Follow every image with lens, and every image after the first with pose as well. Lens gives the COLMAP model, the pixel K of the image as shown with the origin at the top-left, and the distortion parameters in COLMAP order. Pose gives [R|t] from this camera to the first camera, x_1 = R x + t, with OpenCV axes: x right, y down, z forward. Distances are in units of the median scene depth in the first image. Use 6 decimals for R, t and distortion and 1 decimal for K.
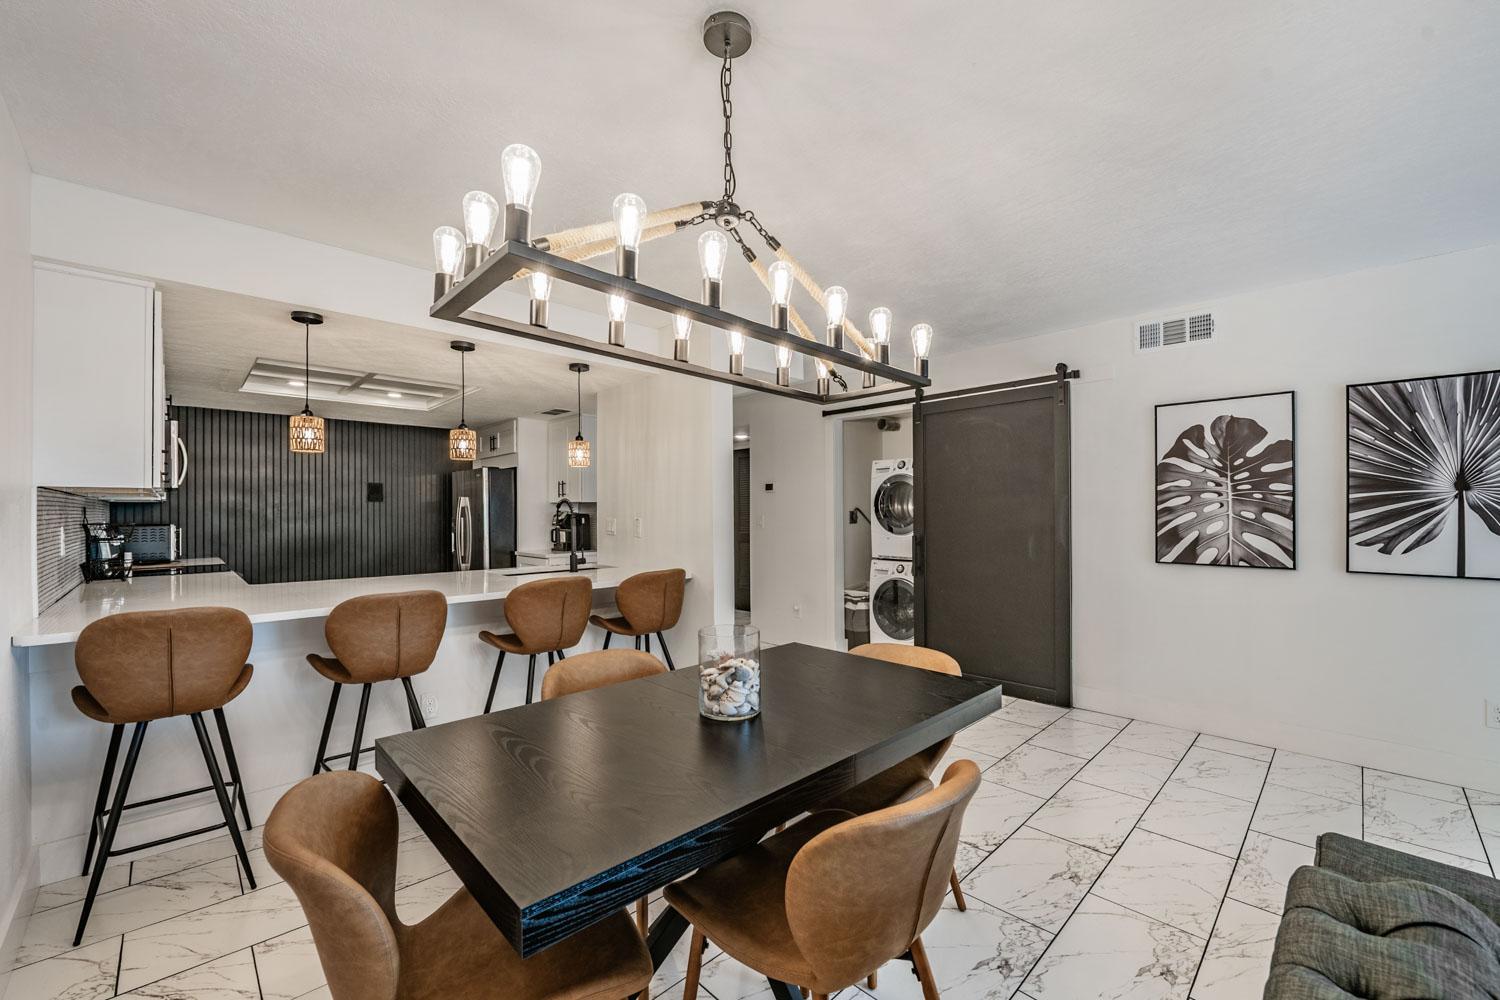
lens RADIAL K [[597.1, 0, 745.3], [0, 597.1, 508.2], [0, 0, 1]] dist [-0.007959, -0.002917]
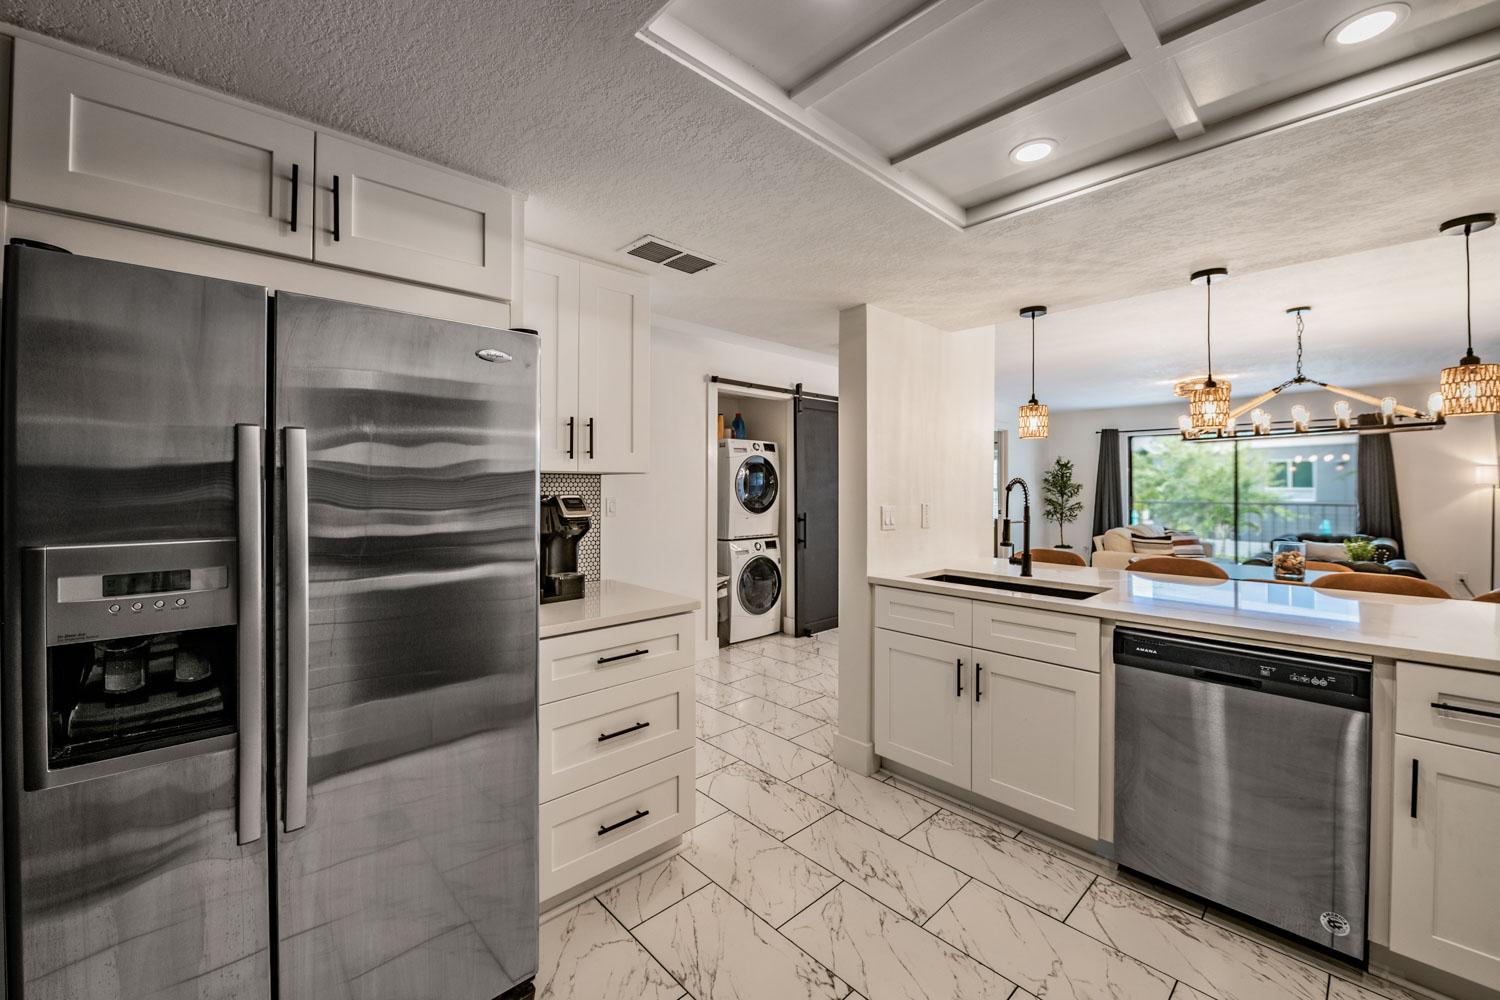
lens RADIAL K [[597.1, 0, 745.5], [0, 597.1, 484.8], [0, 0, 1]] dist [-0.007959, -0.002917]
pose [[0.013462, 0.004327, 0.999900, -1.080539], [-0.010308, 0.999938, -0.004189, -0.002364], [-0.999856, -0.010251, 0.013506, 1.387625]]
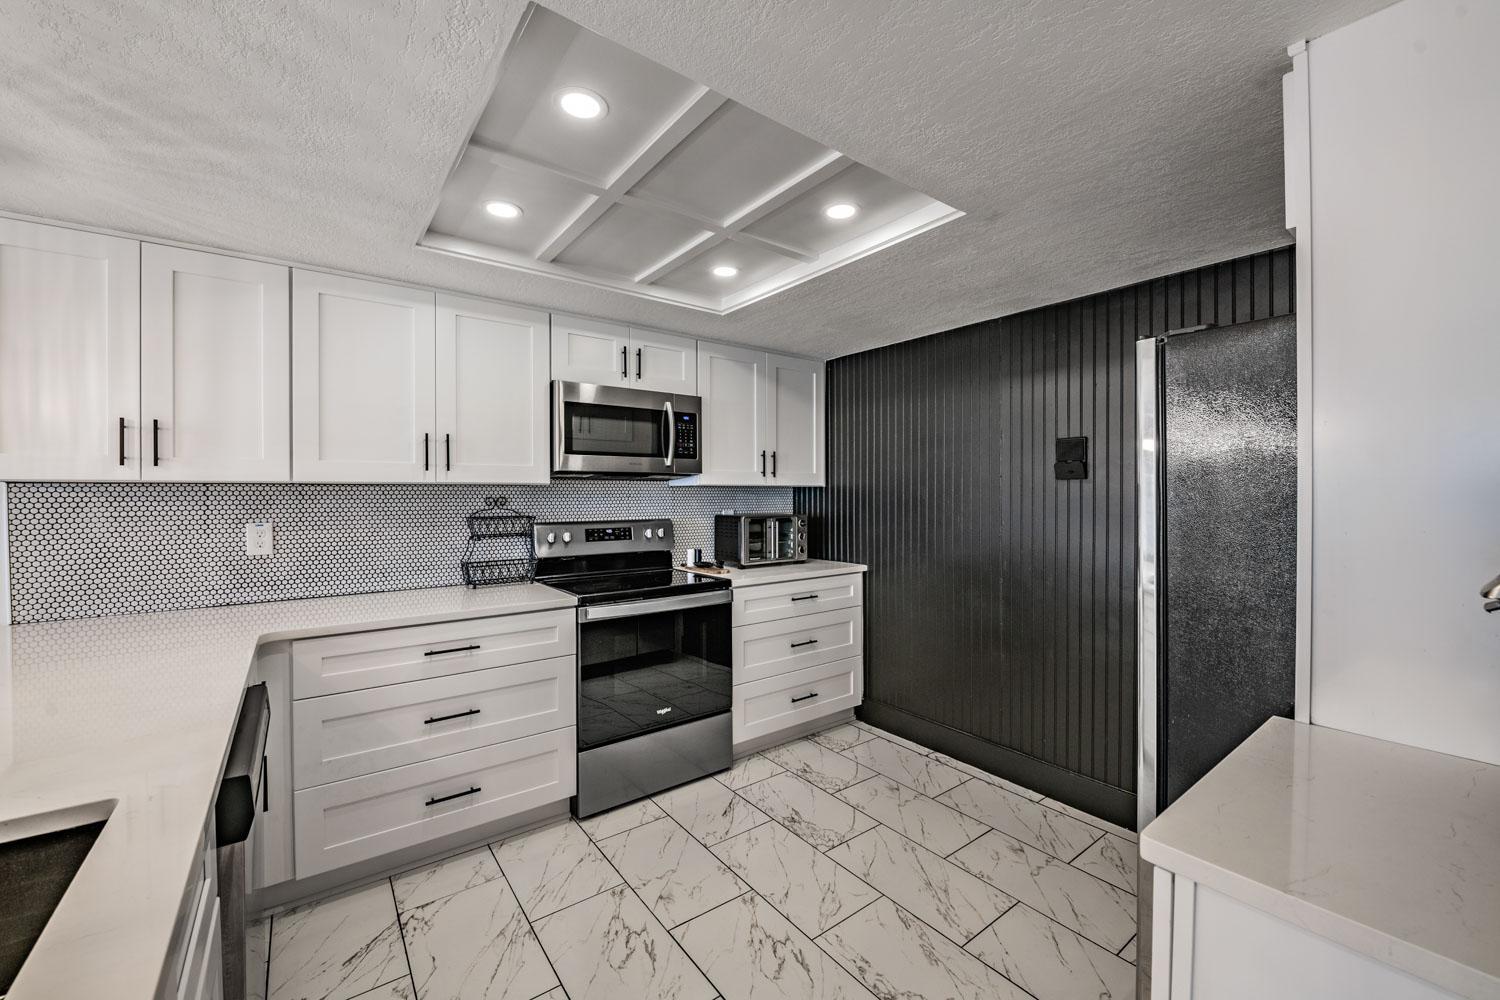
lens RADIAL K [[597.1, 0, 750.7], [0, 597.1, 496.6], [0, 0, 1]] dist [-0.007959, -0.002917]
pose [[-0.116287, 0.011750, -0.993146, -0.253033], [0.009656, 0.999896, 0.010699, -0.008797], [0.993169, -0.008345, -0.116389, 1.325940]]
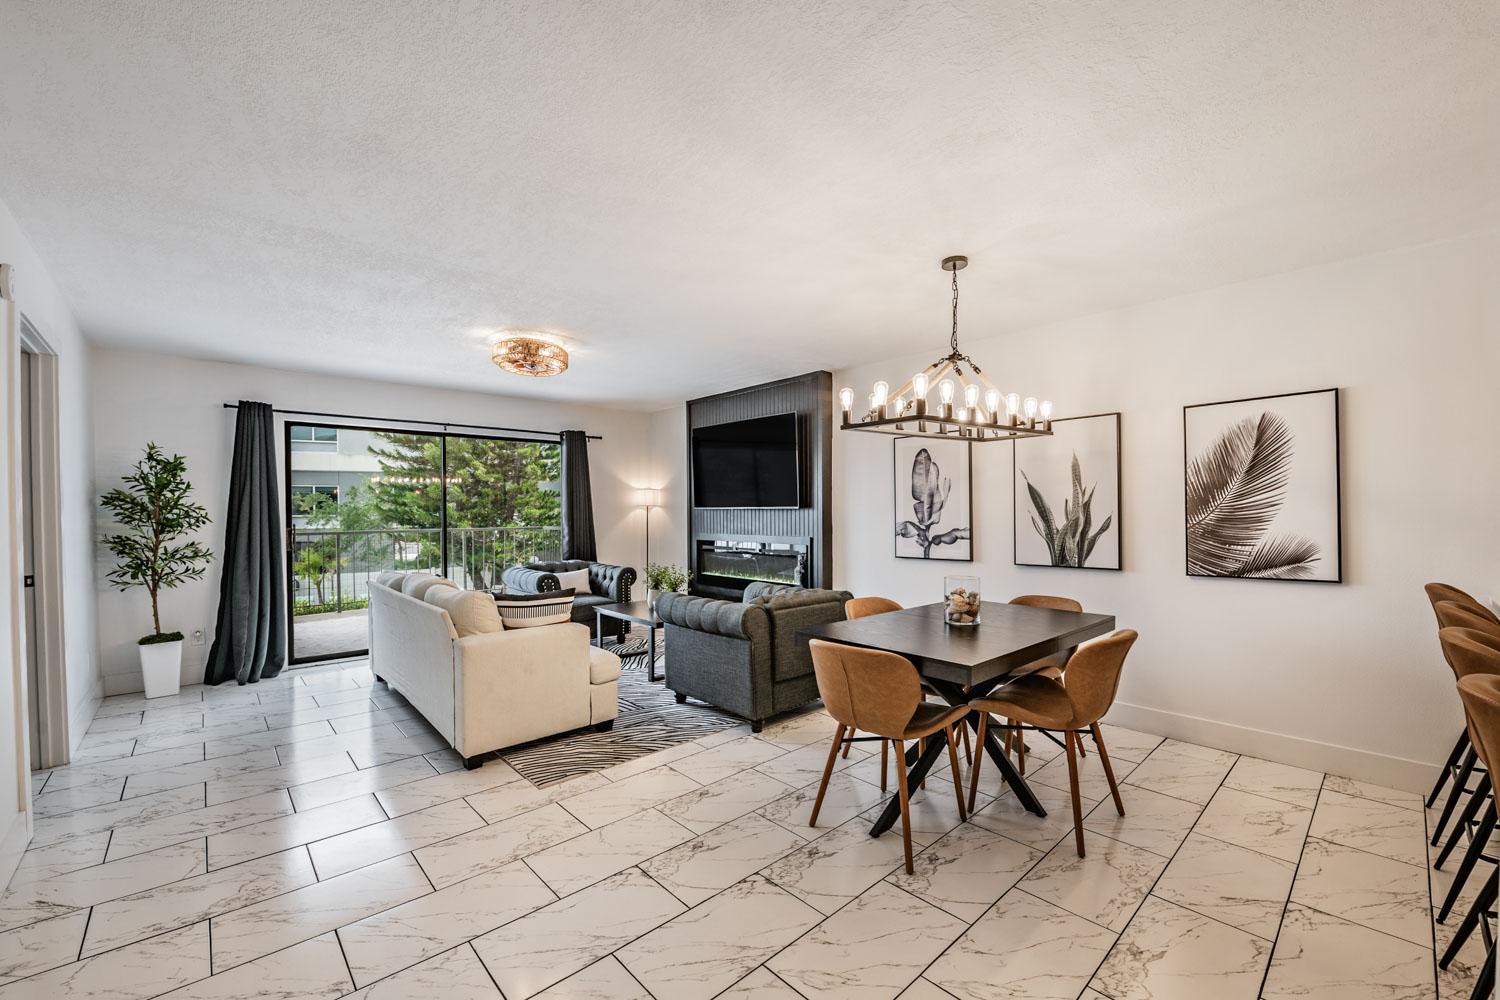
lens RADIAL K [[597.1, 0, 741.0], [0, 597.1, 517.3], [0, 0, 1]] dist [-0.007959, -0.002917]
pose [[-0.999603, 0.009806, 0.026411, 0.258831], [0.009846, 0.999951, 0.001366, 0.005496], [-0.026396, 0.001625, -0.999650, 1.214758]]
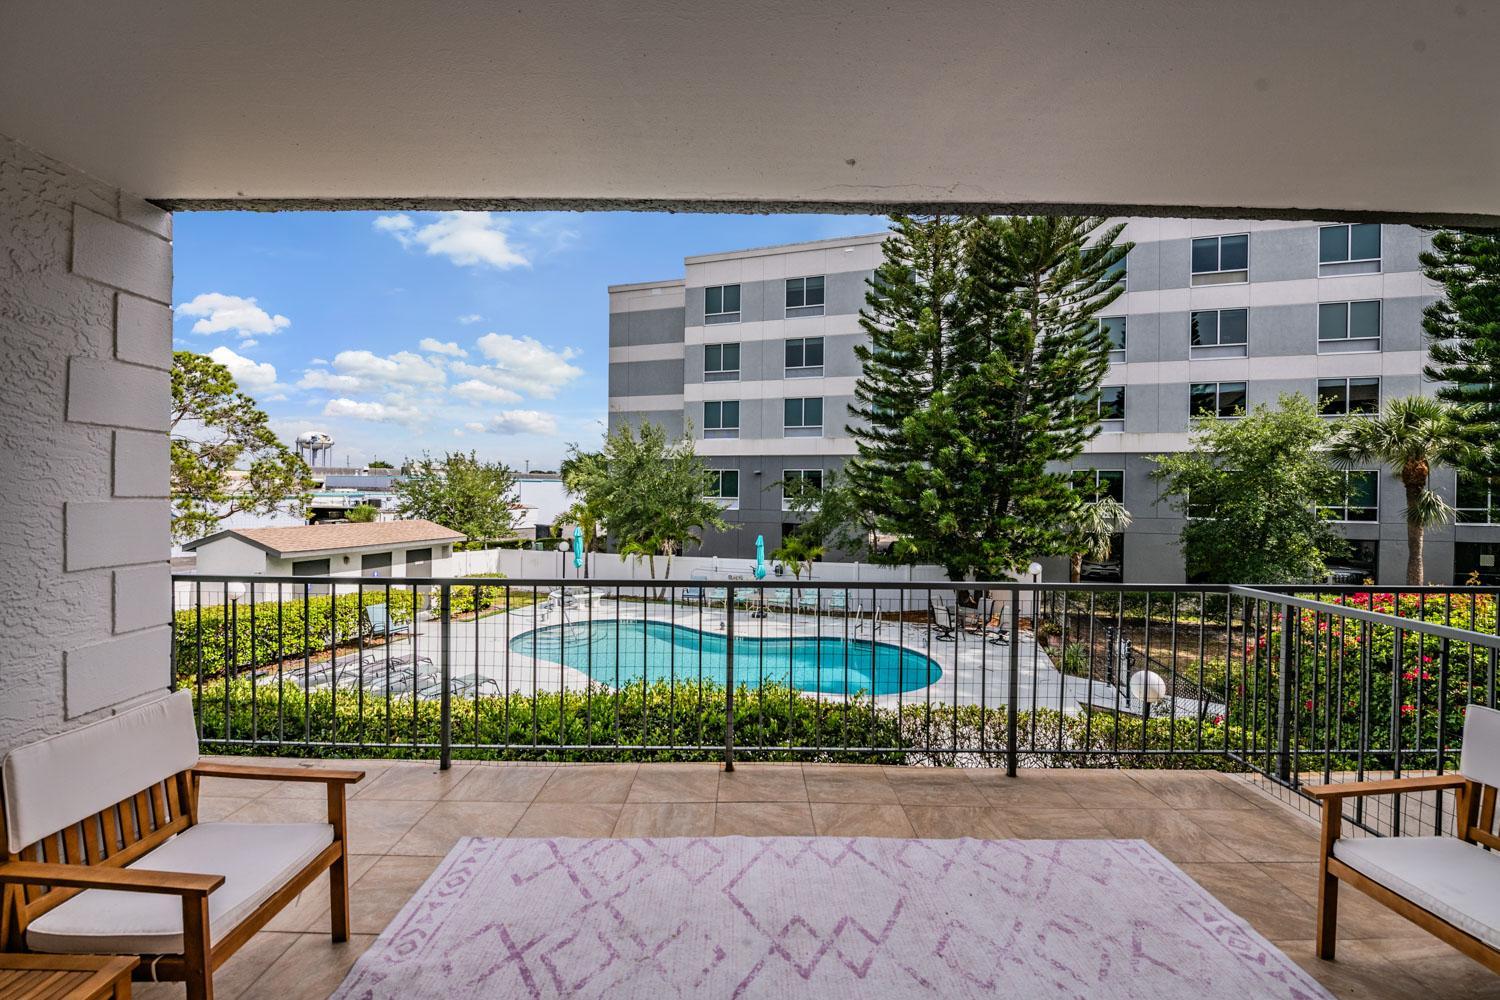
lens RADIAL K [[597.1, 0, 749.5], [0, 597.1, 494.7], [0, 0, 1]] dist [-0.007959, -0.002917]
pose [[-0.716649, -0.008275, 0.697385, 1.047345], [-0.017020, 0.999839, -0.005627, -0.067667], [-0.697227, -0.015902, -0.716674, -0.267981]]
